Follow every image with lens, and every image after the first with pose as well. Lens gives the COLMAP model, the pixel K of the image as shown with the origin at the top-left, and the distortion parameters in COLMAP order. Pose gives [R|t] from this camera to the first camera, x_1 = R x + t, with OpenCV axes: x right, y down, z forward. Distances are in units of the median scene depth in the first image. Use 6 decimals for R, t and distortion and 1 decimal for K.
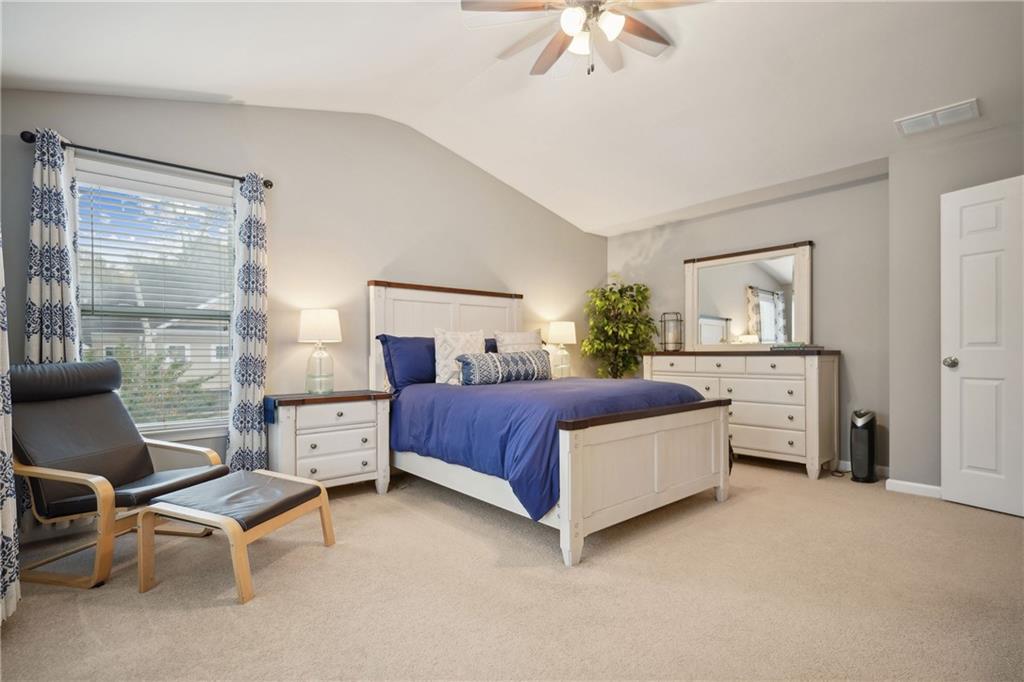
lens RADIAL K [[499.1, 0, 514.5], [0, 499.1, 331.3], [0, 0, 1]] dist [0.002686, 0.000148]
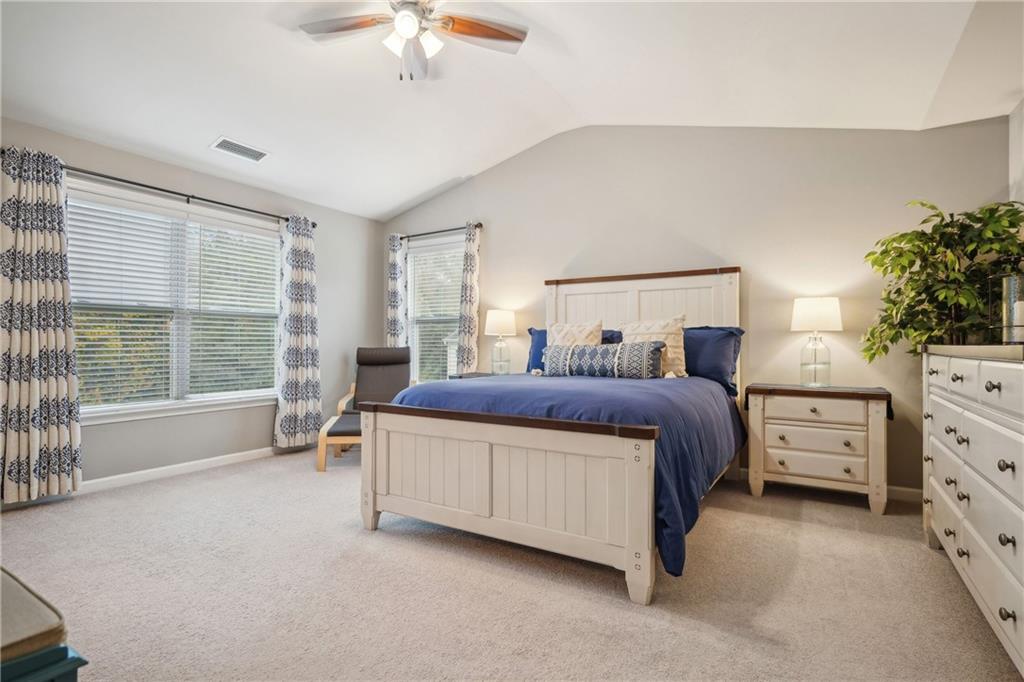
lens RADIAL K [[499.1, 0, 514.5], [0, 499.1, 331.3], [0, 0, 1]] dist [0.002686, 0.000148]
pose [[0.327091, -0.009608, -0.944944, 0.914118], [0.044083, 0.999015, 0.005102, 0.006208], [0.943964, -0.043325, 0.327193, 0.617386]]
